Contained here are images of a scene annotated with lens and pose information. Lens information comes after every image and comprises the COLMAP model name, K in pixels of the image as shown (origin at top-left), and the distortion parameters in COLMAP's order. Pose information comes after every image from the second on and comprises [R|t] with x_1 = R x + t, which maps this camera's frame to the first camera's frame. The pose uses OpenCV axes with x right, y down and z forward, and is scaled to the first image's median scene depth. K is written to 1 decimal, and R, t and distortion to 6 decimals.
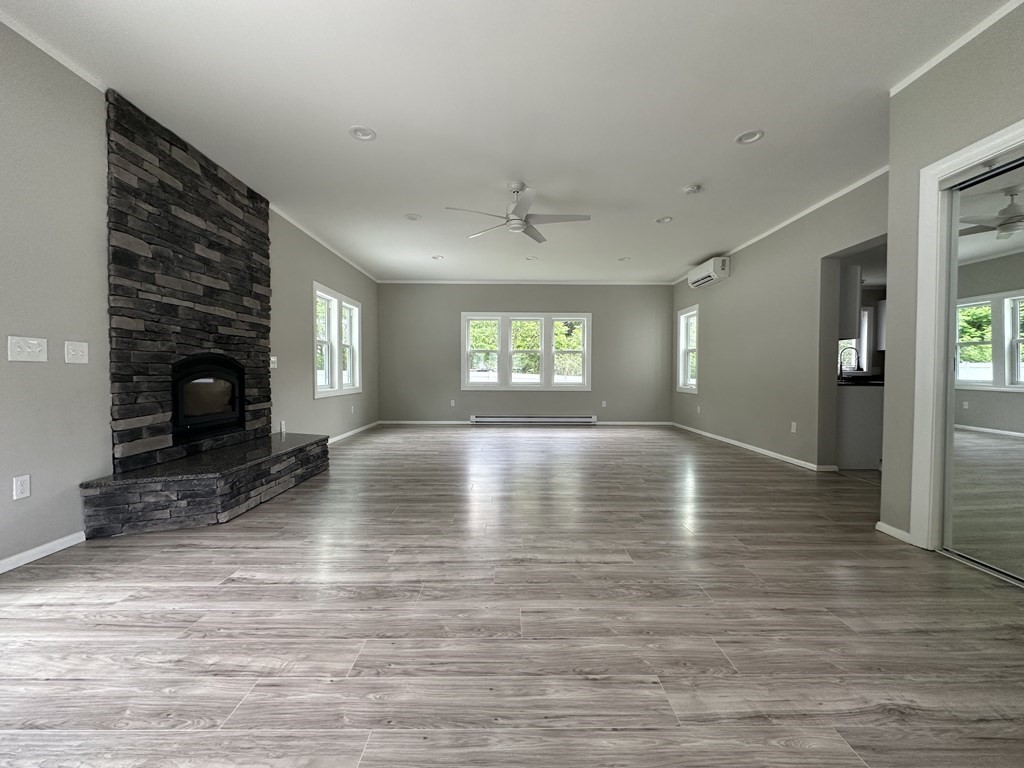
lens RADIAL K [[410.3, 0, 513.7], [0, 410.3, 384.8], [0, 0, 1]] dist [-0.002555, 0.000187]
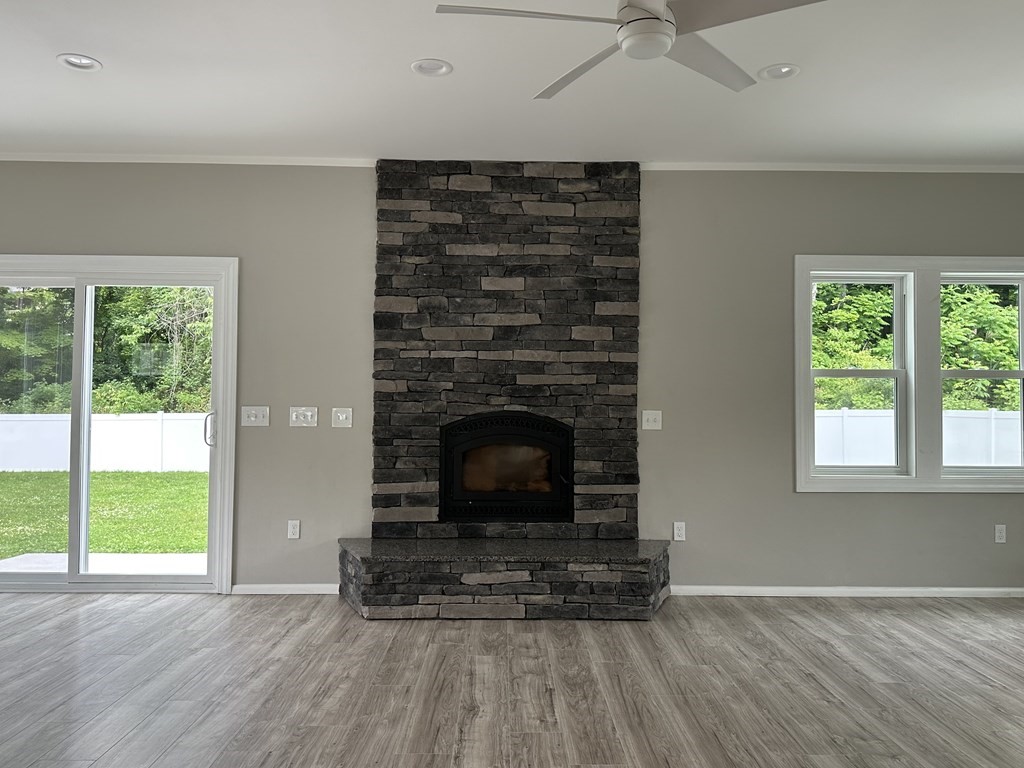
lens RADIAL K [[806.8, 0, 513.7], [0, 806.8, 382.0], [0, 0, 1]] dist [0.161284, -0.282471]
pose [[0.005158, -0.035527, -0.999355, 0.823212], [-0.035336, 0.998738, -0.035687, -0.082829], [0.999362, 0.035497, 0.003896, 1.061657]]
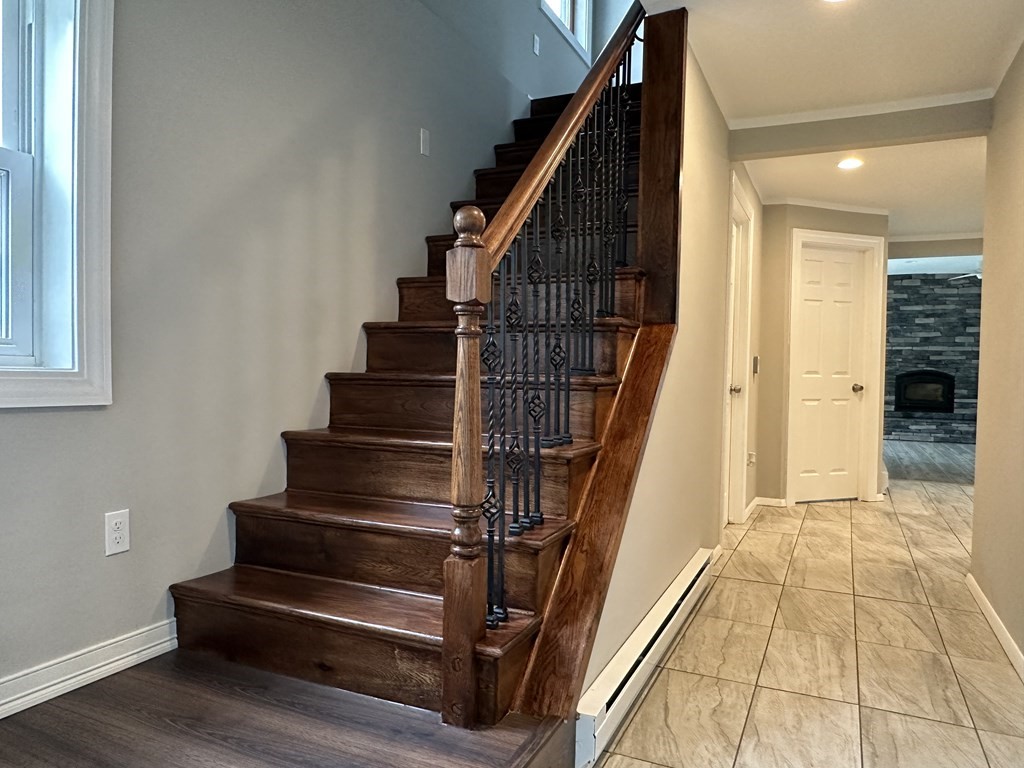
lens RADIAL K [[716.8, 0, 511.4], [0, 716.8, 395.6], [0, 0, 1]] dist [0.000643, 0.000804]
pose [[-0.430132, 0.015584, -0.902632, 3.472350], [-0.046610, 0.998134, 0.039444, 0.004200], [0.901562, 0.059037, -0.428603, 0.726594]]
